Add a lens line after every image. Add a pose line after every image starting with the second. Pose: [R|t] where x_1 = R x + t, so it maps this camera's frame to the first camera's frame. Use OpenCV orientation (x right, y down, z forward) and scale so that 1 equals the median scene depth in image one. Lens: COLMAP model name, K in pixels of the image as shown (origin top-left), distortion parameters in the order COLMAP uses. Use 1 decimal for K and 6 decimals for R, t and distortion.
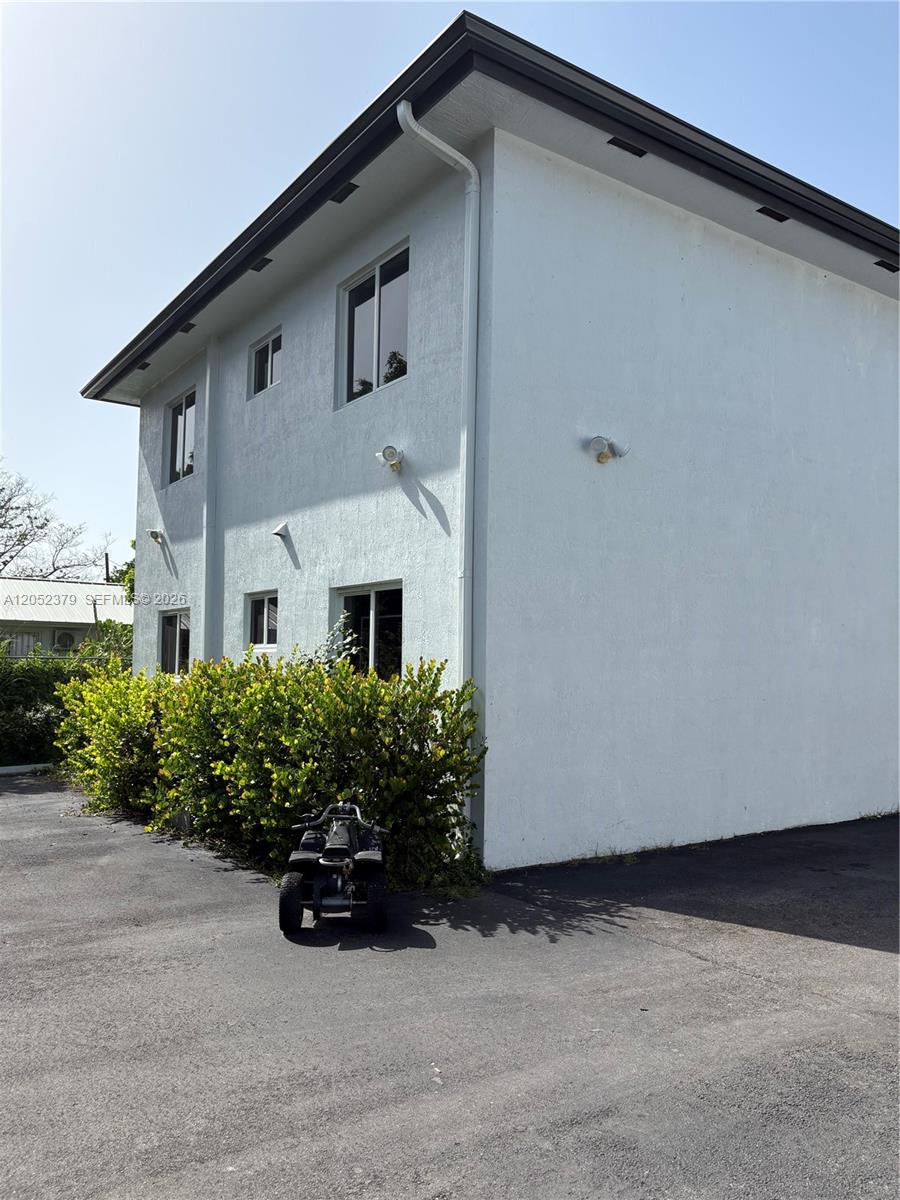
lens RADIAL K [[932.9, 0, 450.0], [0, 932.9, 600.0], [0, 0, 1]] dist [0.003169, -0.005409]
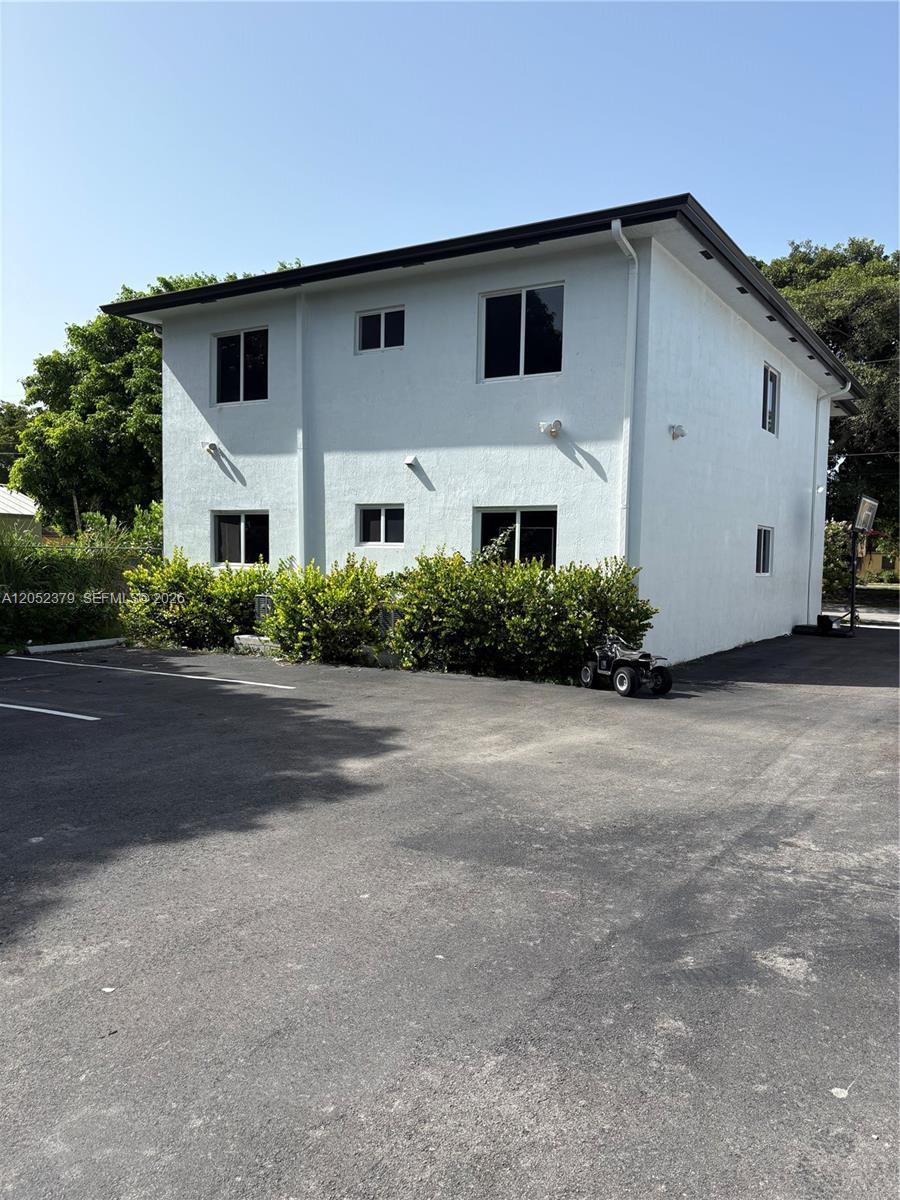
lens RADIAL K [[932.9, 0, 450.0], [0, 932.9, 600.0], [0, 0, 1]] dist [0.003169, -0.005409]
pose [[0.917567, -0.018729, 0.397141, -0.798748], [-0.030129, 0.992742, 0.116428, -0.038631], [-0.396439, -0.118796, 0.910343, -0.376049]]
